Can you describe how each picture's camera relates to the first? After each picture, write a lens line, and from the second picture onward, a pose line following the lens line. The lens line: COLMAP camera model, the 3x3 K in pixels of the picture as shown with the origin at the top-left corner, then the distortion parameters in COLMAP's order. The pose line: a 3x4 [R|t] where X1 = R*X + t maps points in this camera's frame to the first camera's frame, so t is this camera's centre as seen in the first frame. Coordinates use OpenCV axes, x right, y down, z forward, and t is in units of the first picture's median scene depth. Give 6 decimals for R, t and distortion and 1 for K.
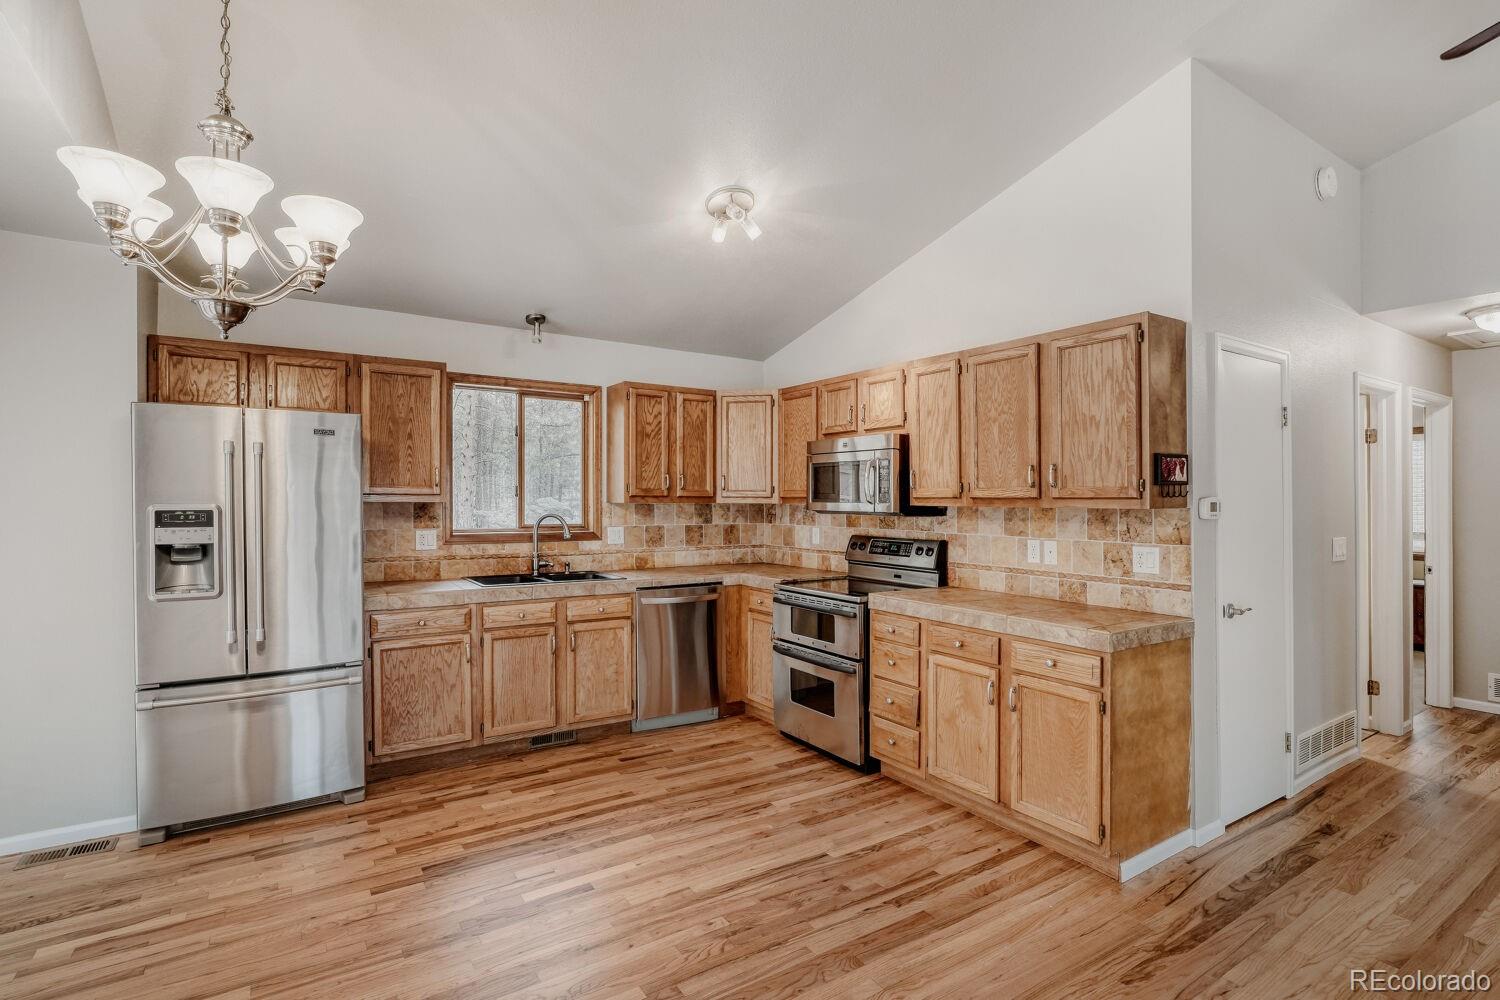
lens RADIAL K [[740.4, 0, 748.1], [0, 740.4, 499.5], [0, 0, 1]] dist [-0.020696, -0.000843]
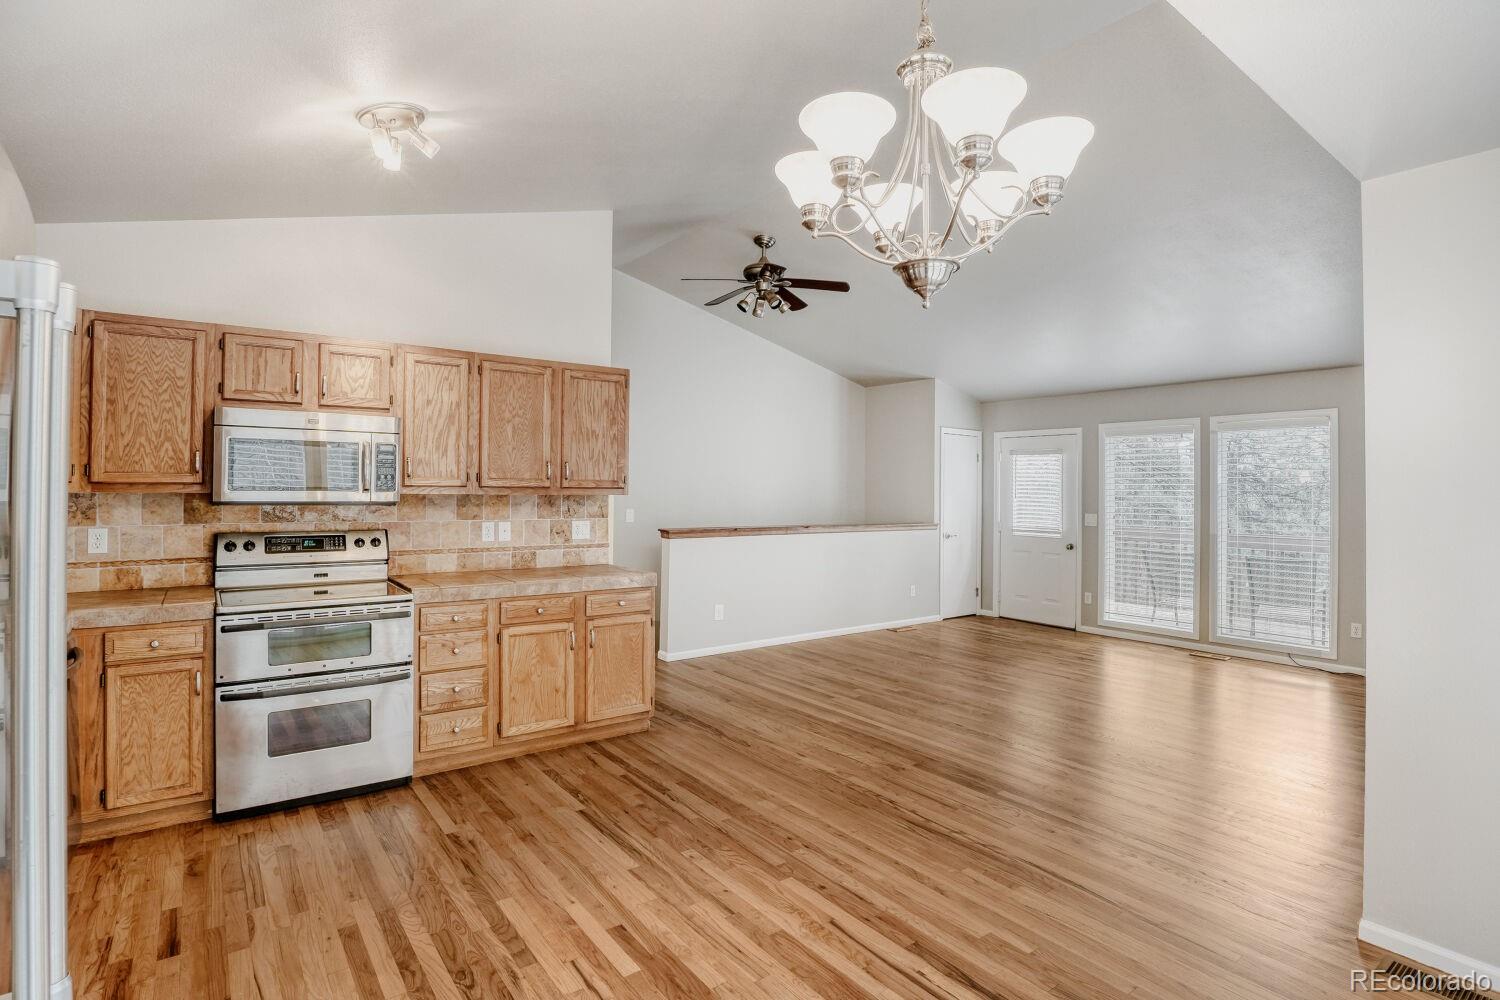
lens RADIAL K [[740.4, 0, 743.3], [0, 740.4, 486.9], [0, 0, 1]] dist [-0.020696, -0.000843]
pose [[-0.058873, -0.001578, 0.998264, -0.795977], [-0.009951, 0.999950, 0.000994, -0.006497], [-0.998216, -0.009876, -0.058886, 0.647593]]
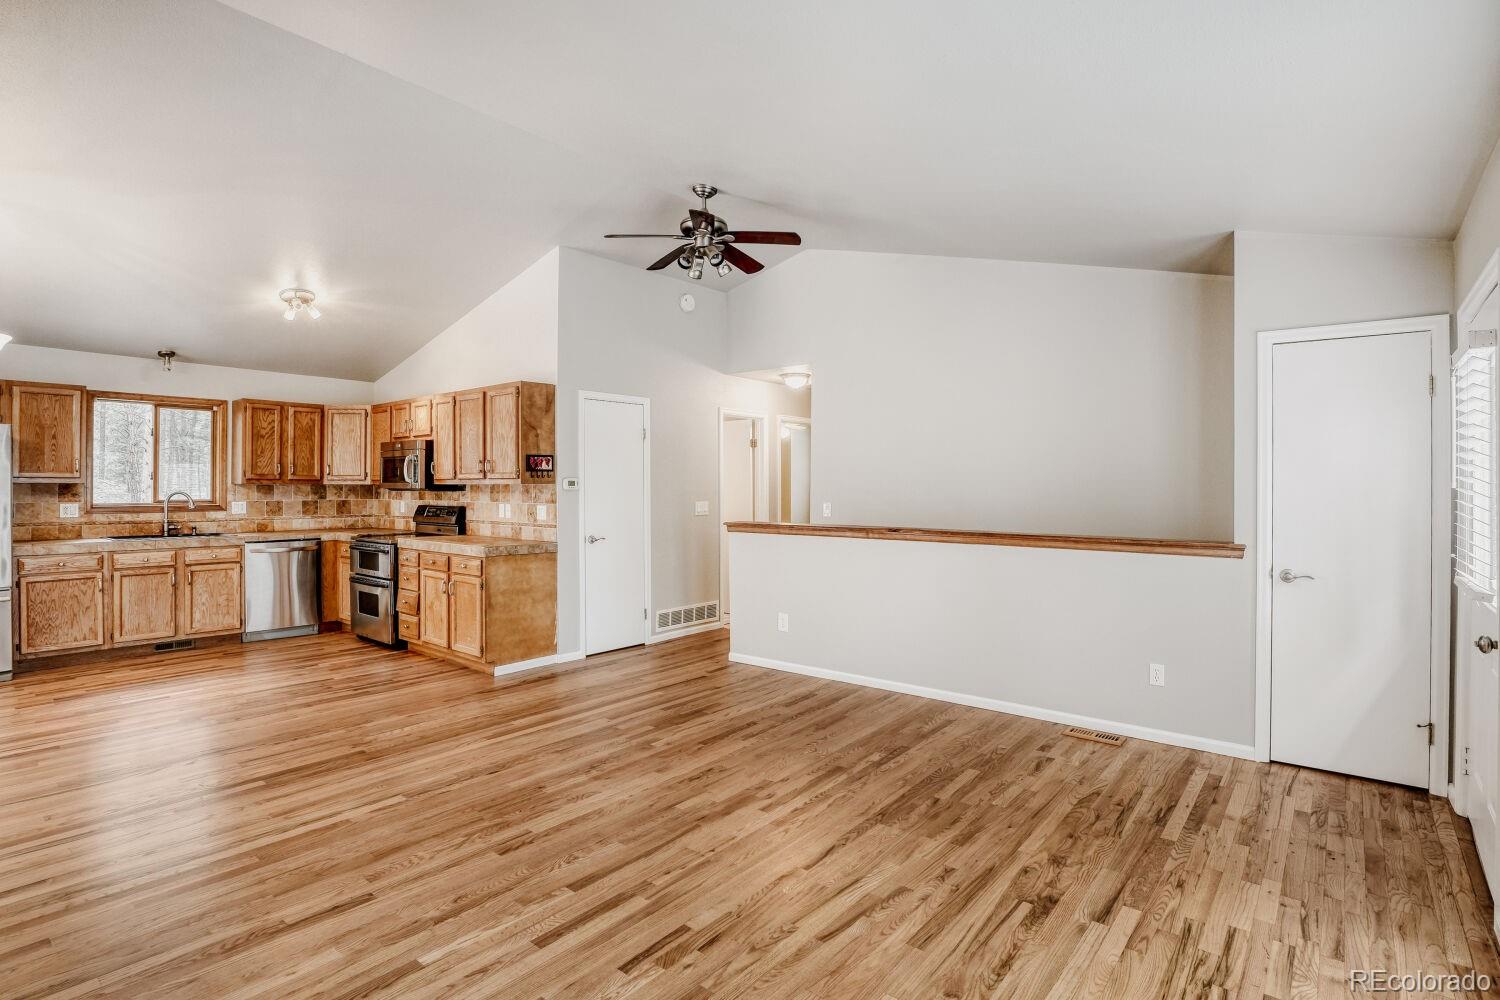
lens RADIAL K [[740.4, 0, 770.4], [0, 740.4, 476.1], [0, 0, 1]] dist [-0.020696, -0.000843]
pose [[0.949813, 0.000554, 0.312817, 0.435090], [0.004547, 0.999868, -0.015578, 0.019628], [-0.312784, 0.016219, 0.949686, -0.795044]]
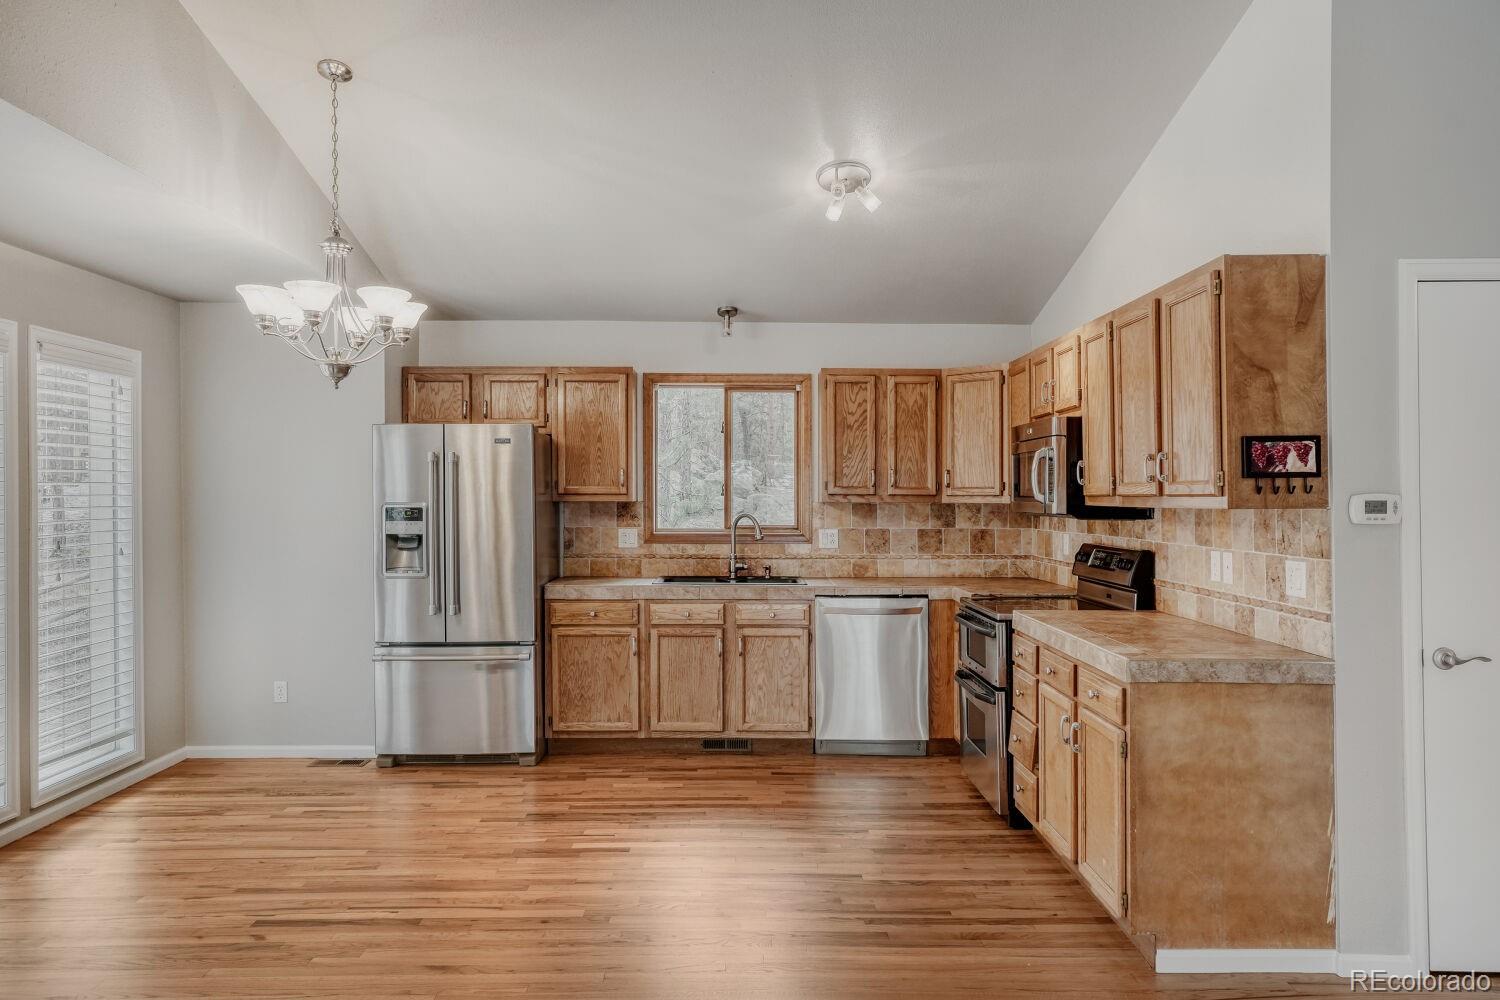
lens RADIAL K [[1062.6, 0, 756.1], [0, 1062.6, 491.6], [0, 0, 1]] dist [0.010759, 0.019051]
pose [[0.841270, -0.005224, -0.540590, 0.570988], [0.001044, 0.999967, -0.008038, 0.002289], [0.540615, 0.006198, 0.841248, -0.169286]]
